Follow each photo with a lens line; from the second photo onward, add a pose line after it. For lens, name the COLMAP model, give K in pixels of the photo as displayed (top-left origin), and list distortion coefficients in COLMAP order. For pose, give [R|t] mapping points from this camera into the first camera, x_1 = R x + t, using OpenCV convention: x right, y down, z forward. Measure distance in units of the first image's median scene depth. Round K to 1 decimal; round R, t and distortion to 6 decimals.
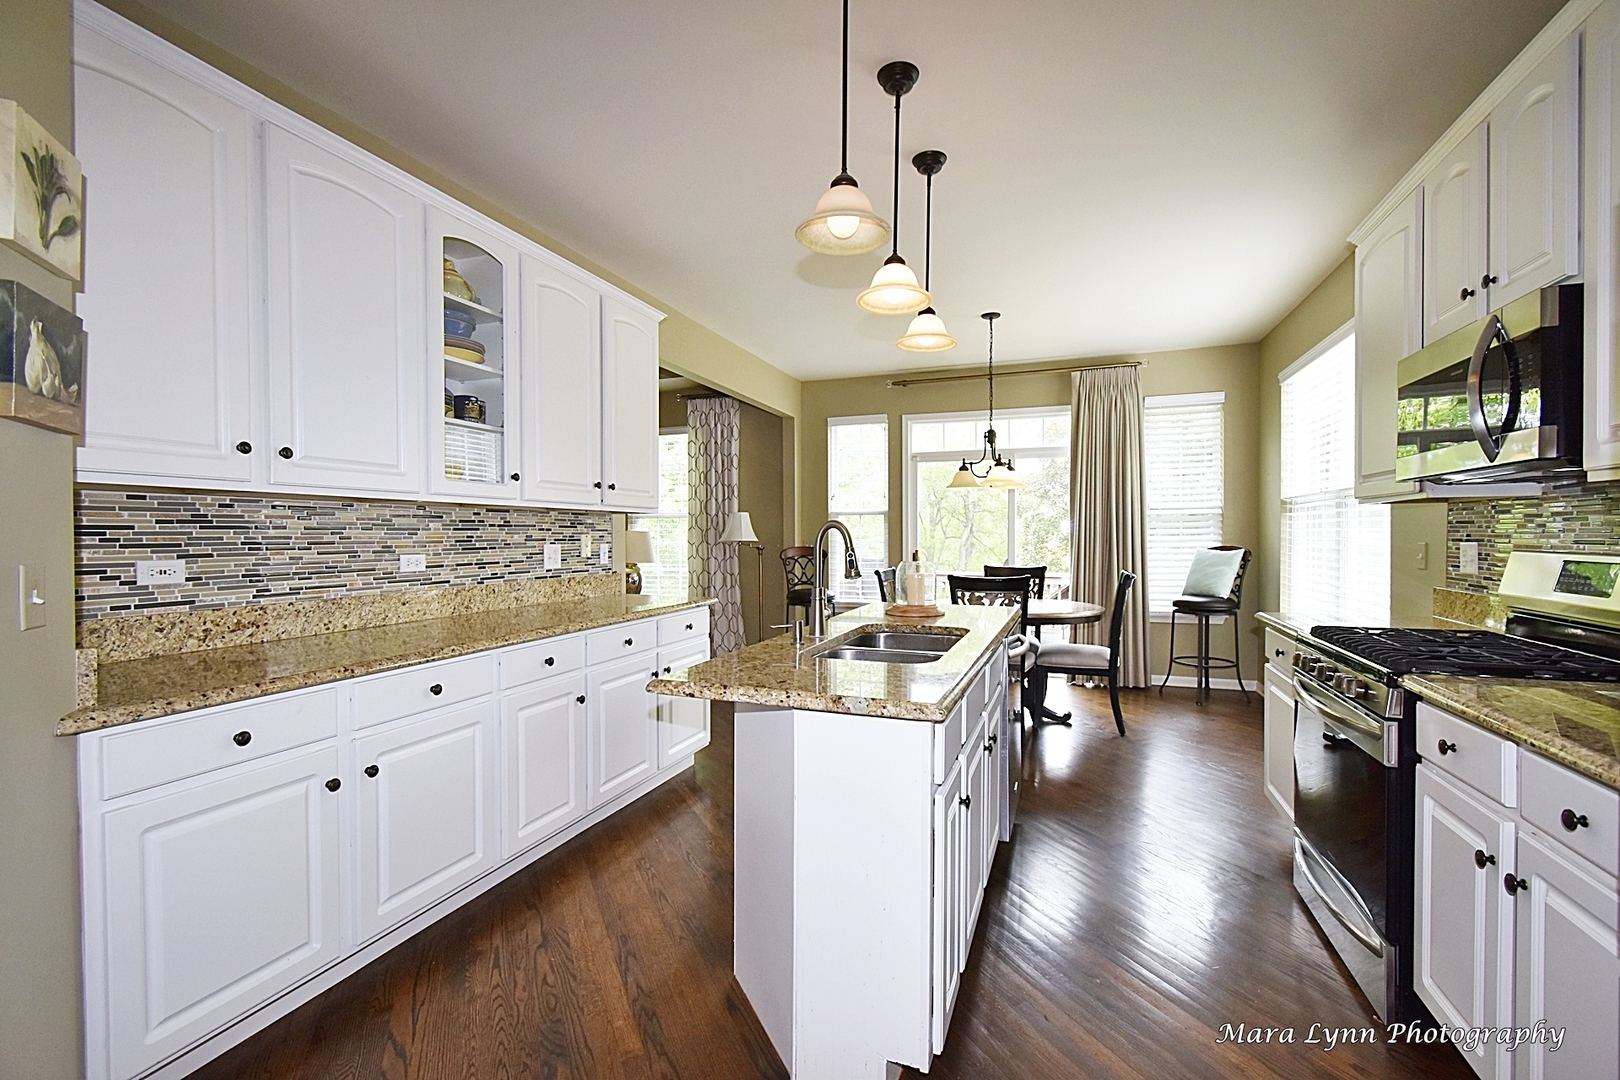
lens RADIAL K [[718.5, 0, 813.6], [0, 718.5, 545.9], [0, 0, 1]] dist [0.000703, 0.000049]
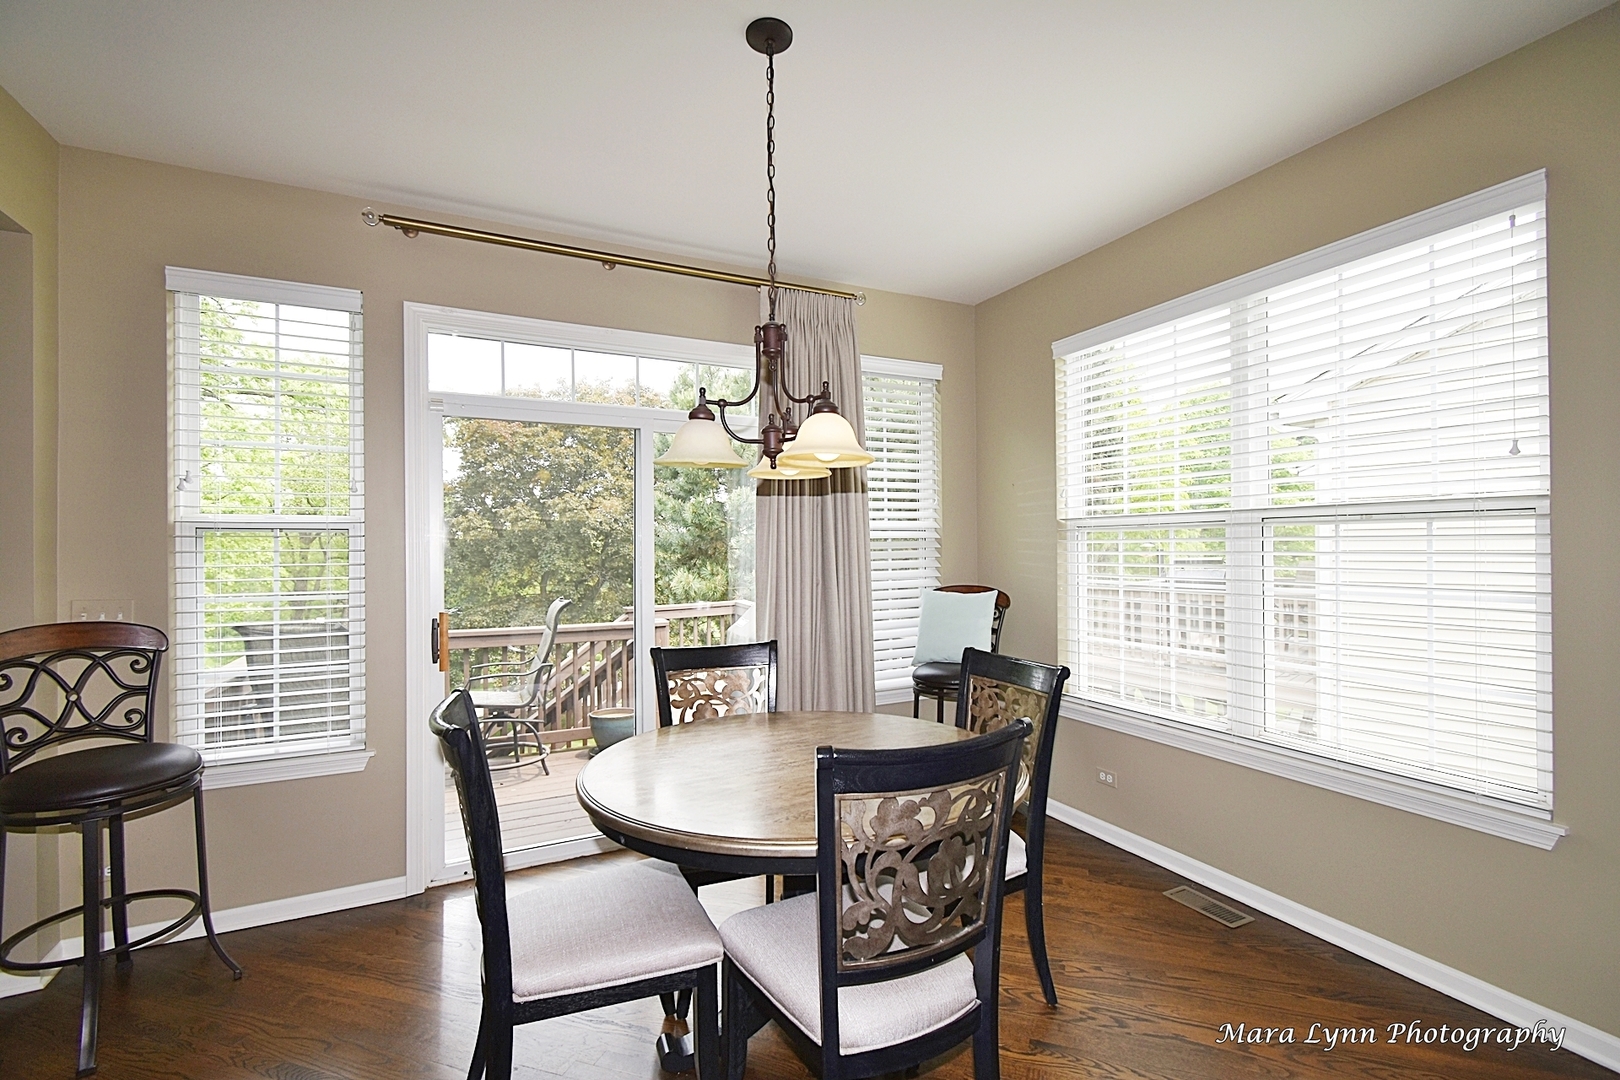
lens RADIAL K [[718.5, 0, 813.6], [0, 718.5, 545.9], [0, 0, 1]] dist [0.000703, 0.000049]
pose [[0.699330, 0.002608, 0.714794, -0.012780], [0.014190, 0.999746, -0.017530, -0.023995], [-0.714658, 0.022402, 0.699115, 0.522894]]
